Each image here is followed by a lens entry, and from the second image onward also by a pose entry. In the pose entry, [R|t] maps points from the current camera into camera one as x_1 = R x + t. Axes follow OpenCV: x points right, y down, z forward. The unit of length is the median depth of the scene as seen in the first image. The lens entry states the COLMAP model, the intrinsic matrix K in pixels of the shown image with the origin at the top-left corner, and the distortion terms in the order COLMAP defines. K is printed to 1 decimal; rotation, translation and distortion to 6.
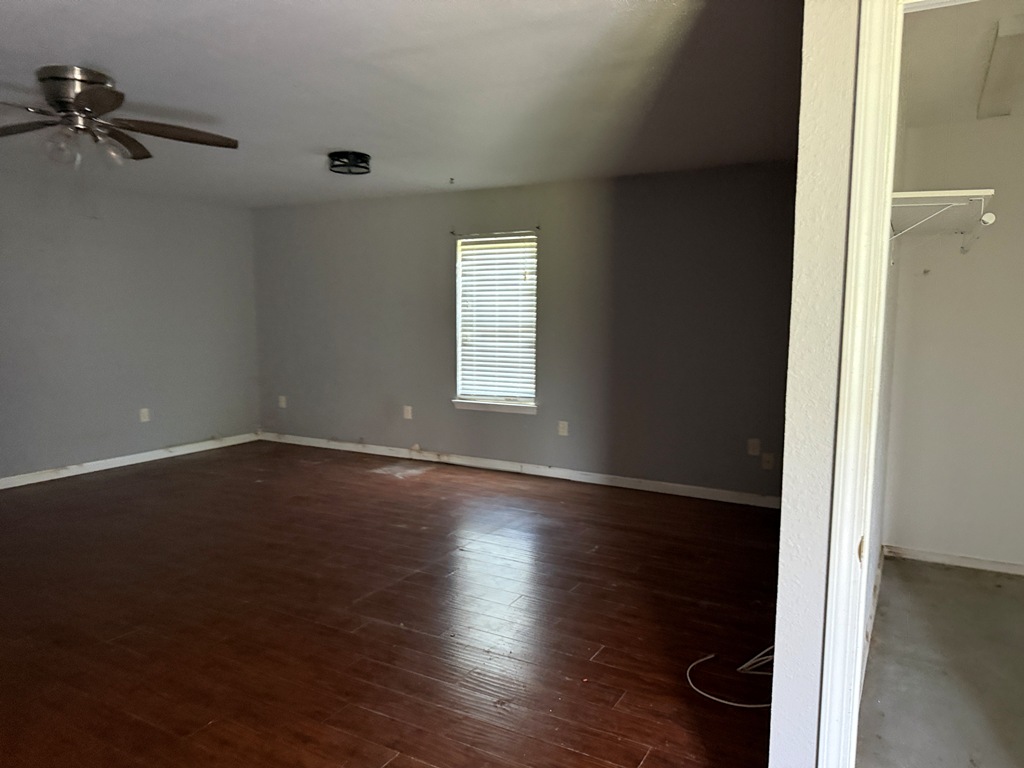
lens RADIAL K [[709.1, 0, 518.7], [0, 709.1, 394.7], [0, 0, 1]] dist [0.029169, -0.060464]
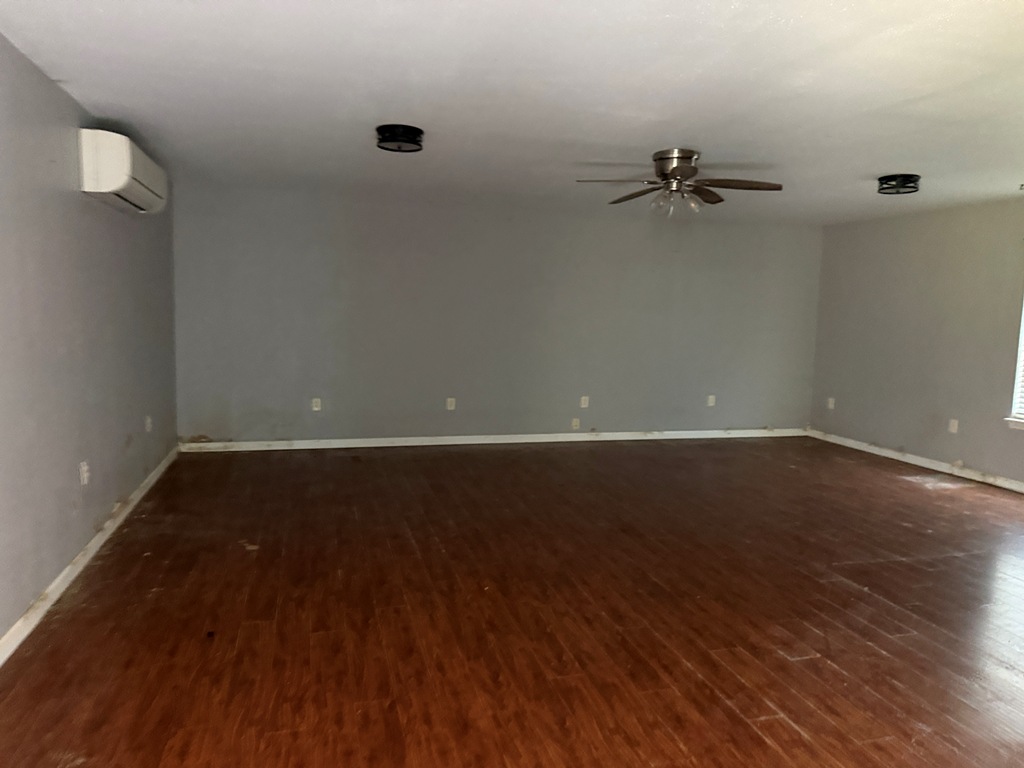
lens RADIAL K [[709.1, 0, 512.3], [0, 709.1, 386.3], [0, 0, 1]] dist [0.029169, -0.060464]
pose [[0.699270, 0.096465, -0.708319, 0.169939], [-0.113228, 0.993291, 0.023494, 0.026167], [0.705834, 0.063773, 0.705501, -0.188500]]
